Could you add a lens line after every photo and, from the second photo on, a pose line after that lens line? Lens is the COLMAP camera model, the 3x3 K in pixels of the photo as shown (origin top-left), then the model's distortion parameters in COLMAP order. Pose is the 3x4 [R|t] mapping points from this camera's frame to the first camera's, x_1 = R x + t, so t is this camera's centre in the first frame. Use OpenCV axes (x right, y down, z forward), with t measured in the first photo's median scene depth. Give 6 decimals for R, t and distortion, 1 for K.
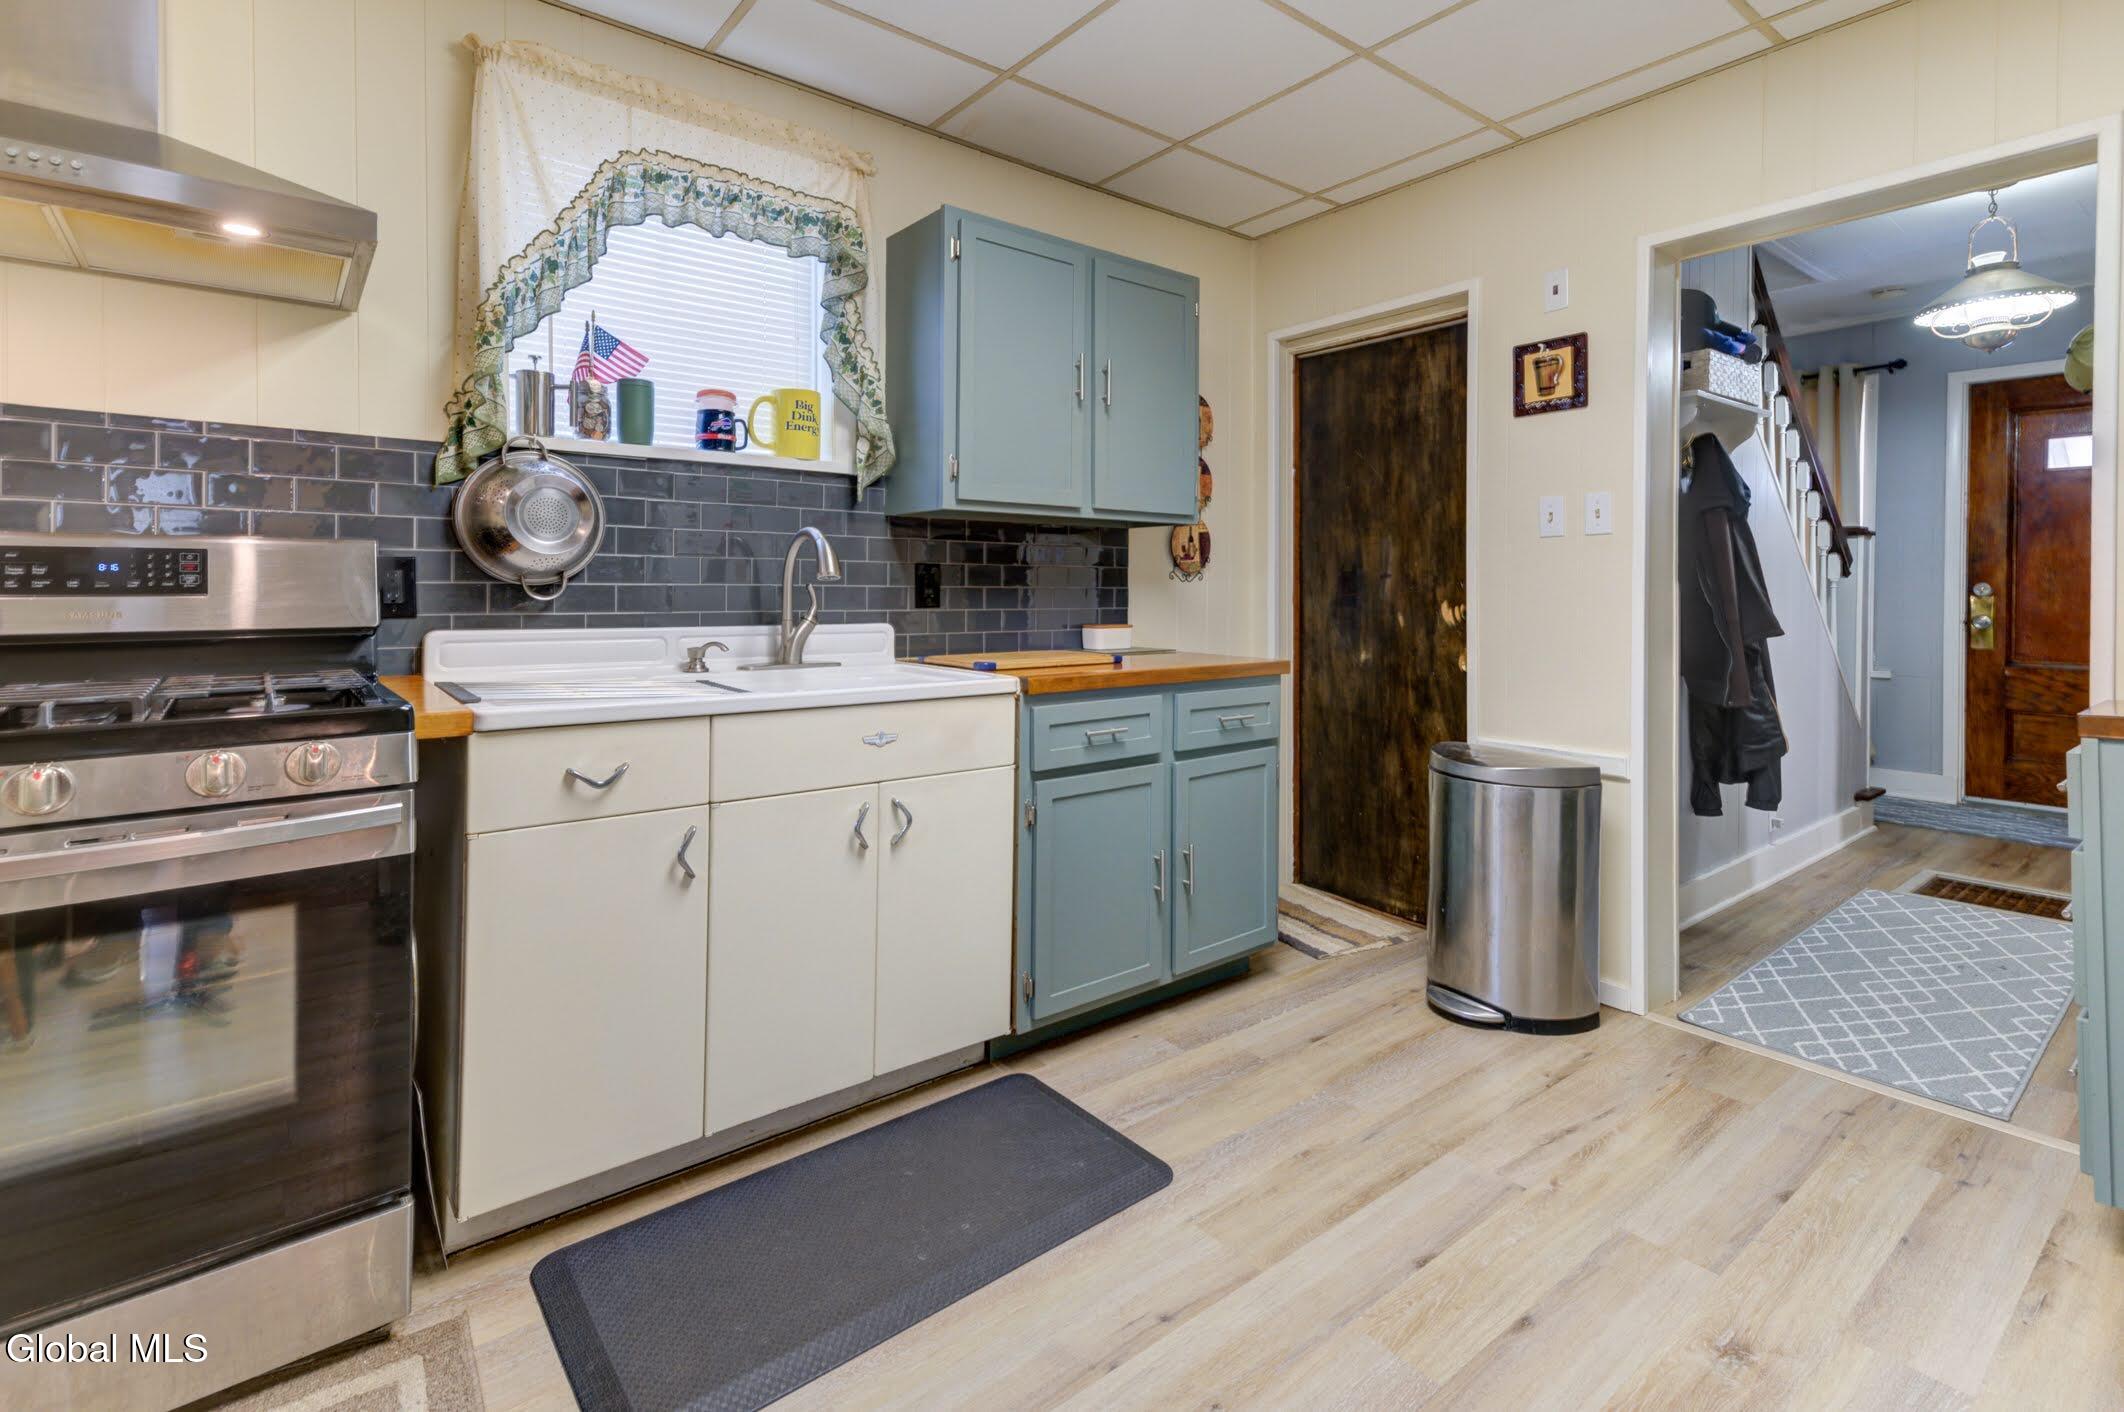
lens RADIAL K [[988.4, 0, 1096.0], [0, 988.4, 583.2], [0, 0, 1]] dist [0.017146, 0.000408]
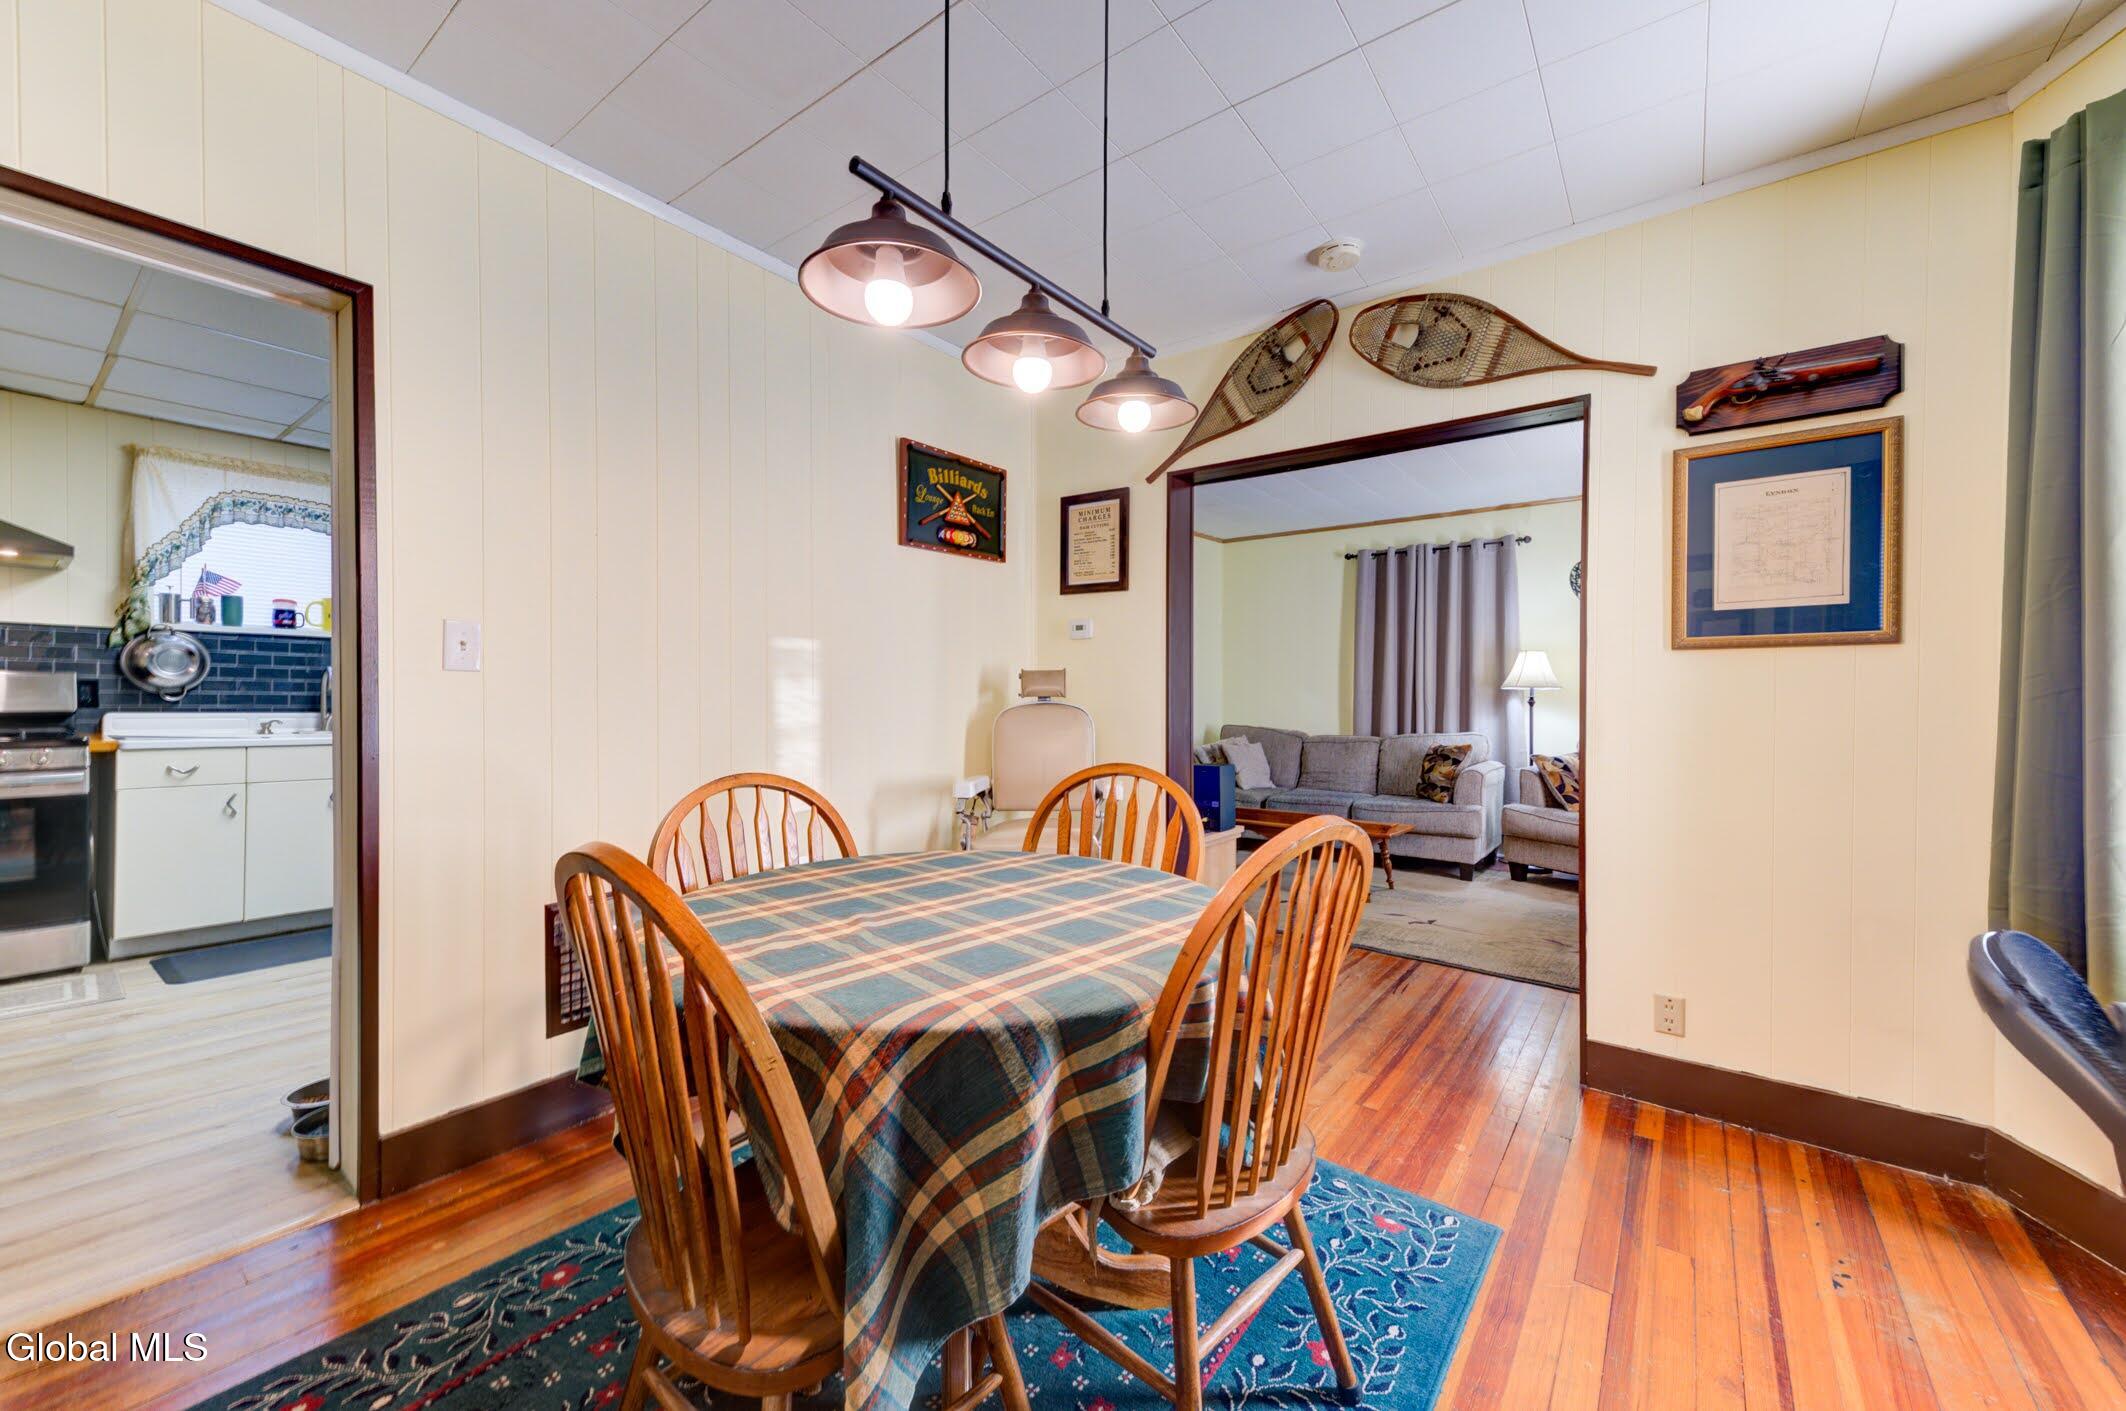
lens RADIAL K [[824.2, 0, 1088.1], [0, 824.2, 696.3], [0, 0, 1]] dist [-0.000349, -0.000048]
pose [[0.969024, 0.002051, 0.246956, 0.883600], [-0.002900, 0.999991, 0.003075, -0.002096], [-0.246948, -0.003696, 0.969022, -1.166394]]
